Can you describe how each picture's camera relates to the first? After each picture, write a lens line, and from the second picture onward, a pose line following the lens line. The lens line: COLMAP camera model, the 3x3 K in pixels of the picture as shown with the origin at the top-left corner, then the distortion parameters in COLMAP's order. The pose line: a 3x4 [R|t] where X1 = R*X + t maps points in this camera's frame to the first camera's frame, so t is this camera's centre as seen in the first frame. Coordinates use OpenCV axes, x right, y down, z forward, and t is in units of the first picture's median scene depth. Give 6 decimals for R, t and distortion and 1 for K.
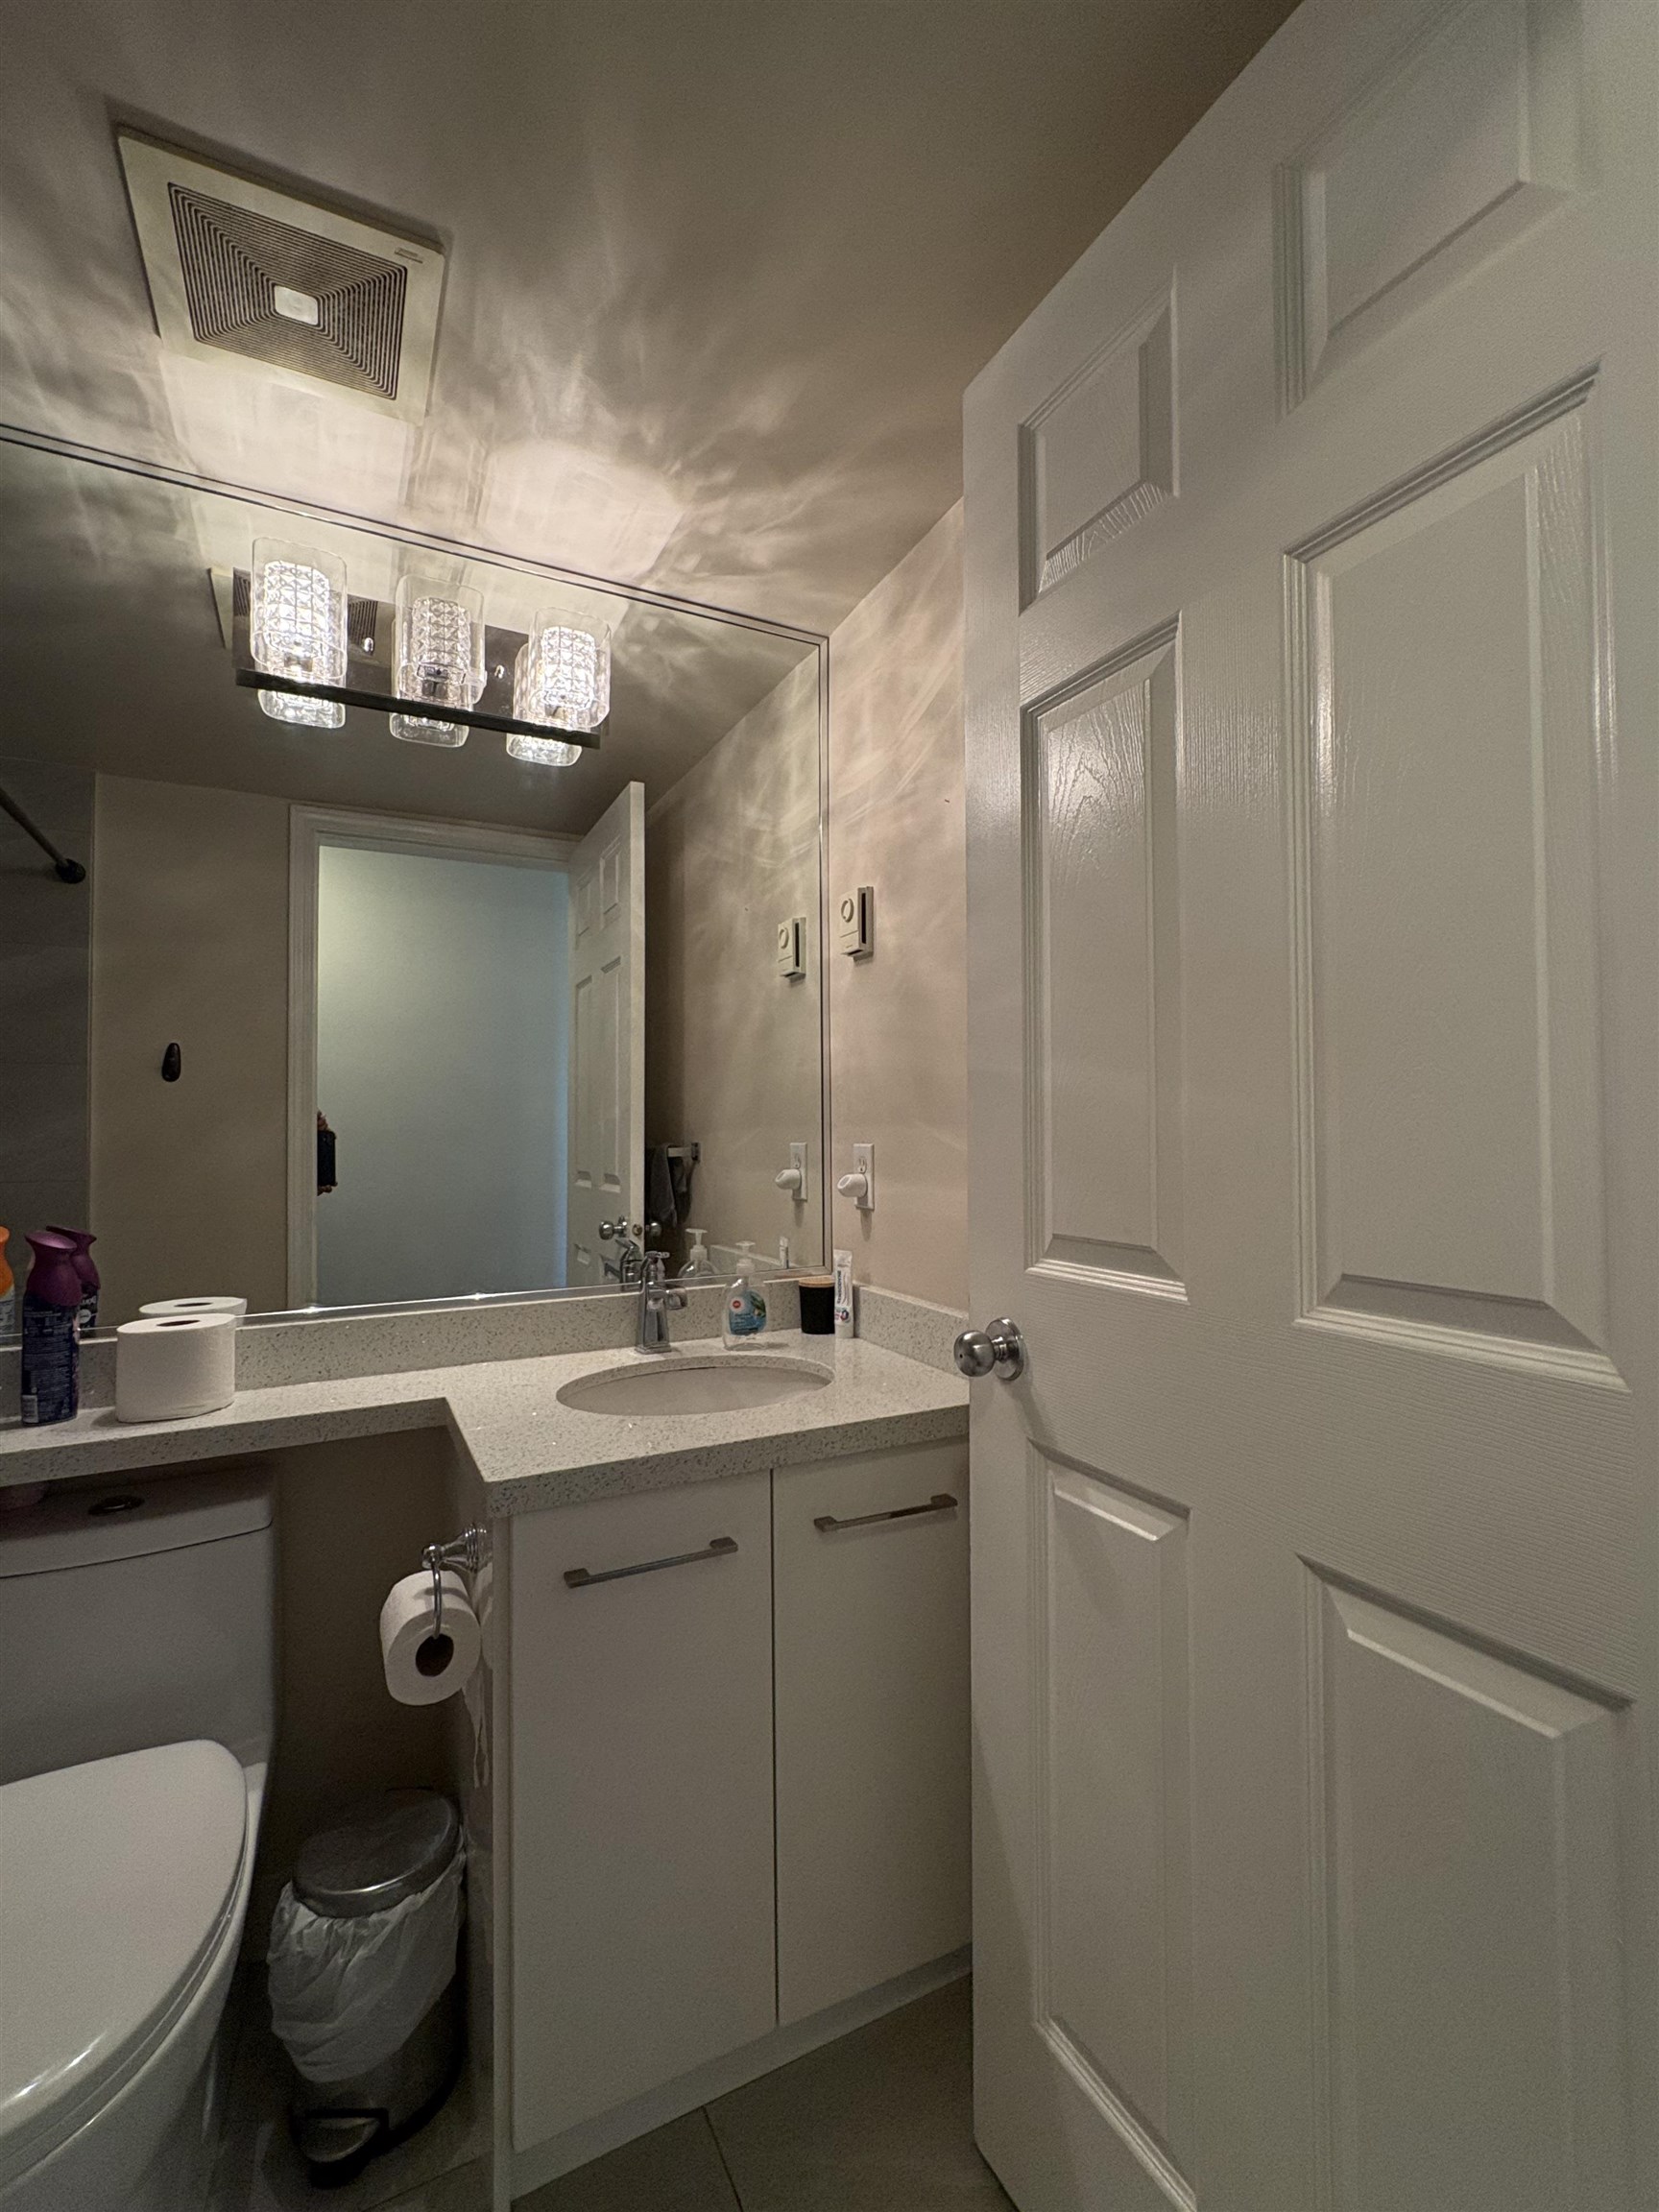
lens RADIAL K [[978.0, 0, 829.5], [0, 978.0, 1106.0], [0, 0, 1]] dist [0.012871, 0.000028]
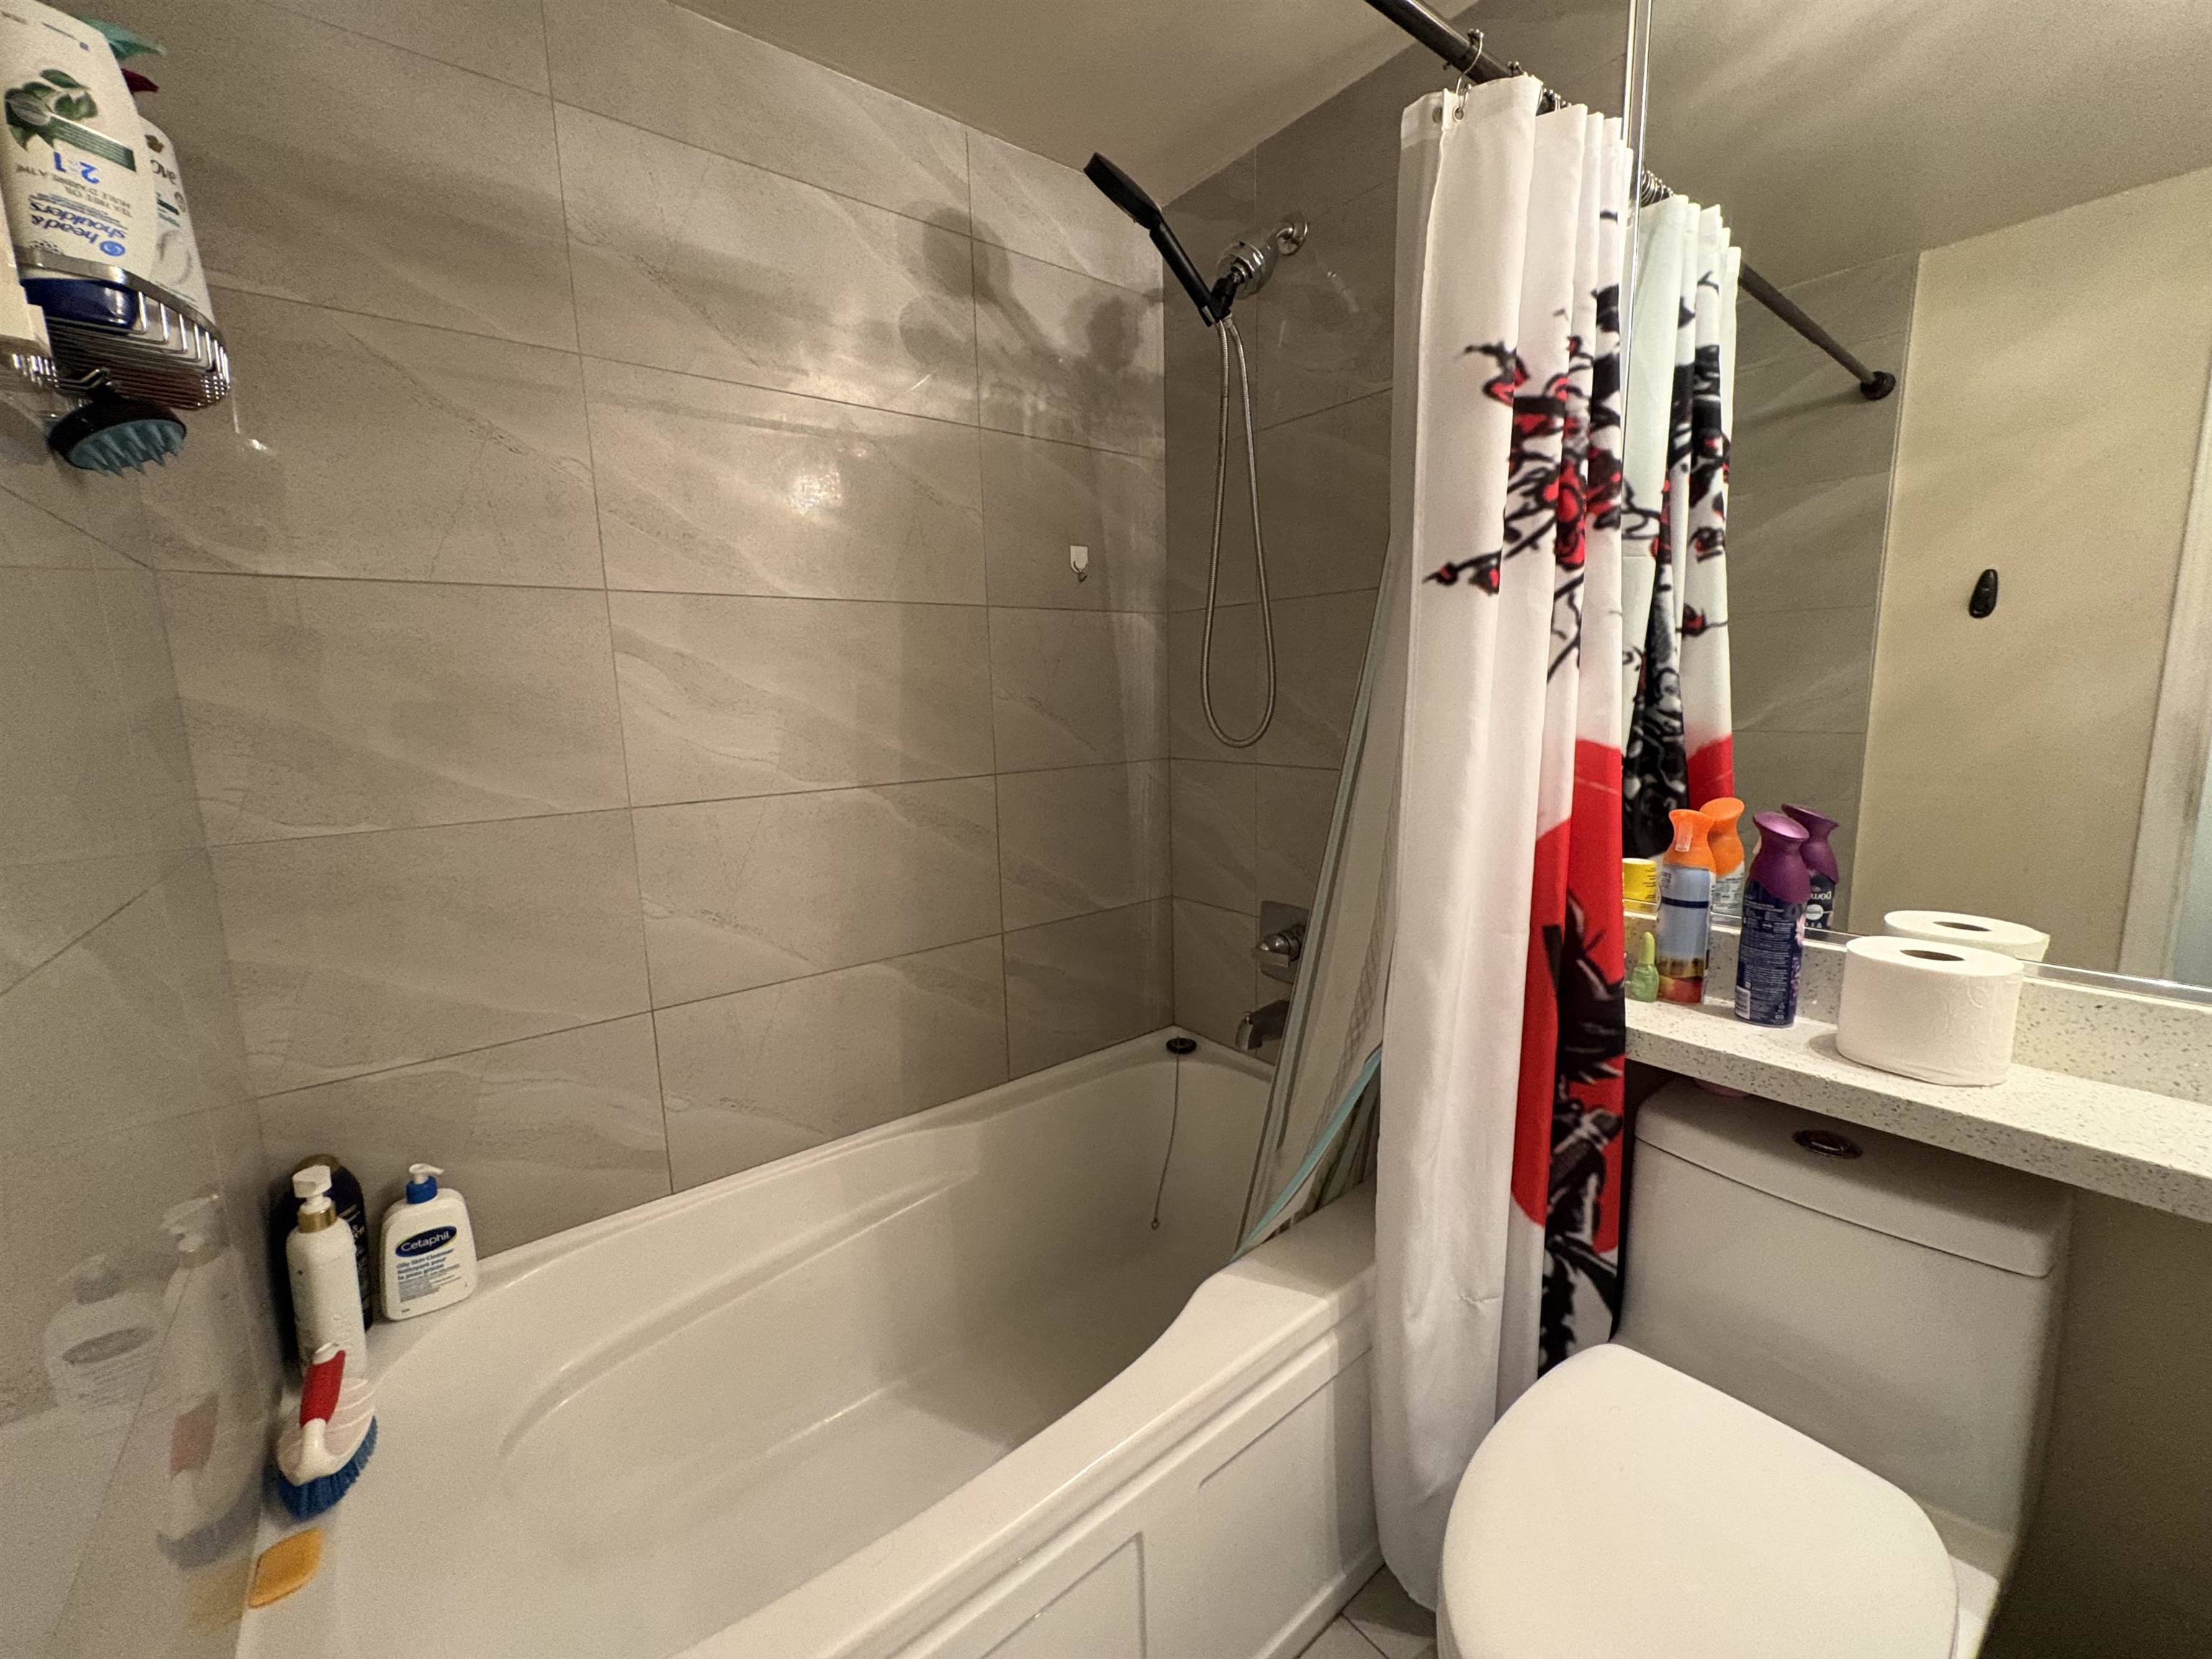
lens RADIAL K [[871.1, 0, 1110.5], [0, 871.1, 823.0], [0, 0, 1]] dist [0.003107, -0.000241]
pose [[0.199543, 0.154607, -0.967615, -0.149236], [0.045361, 0.984958, 0.166732, -0.021244], [0.978839, -0.077162, 0.189528, 0.255534]]
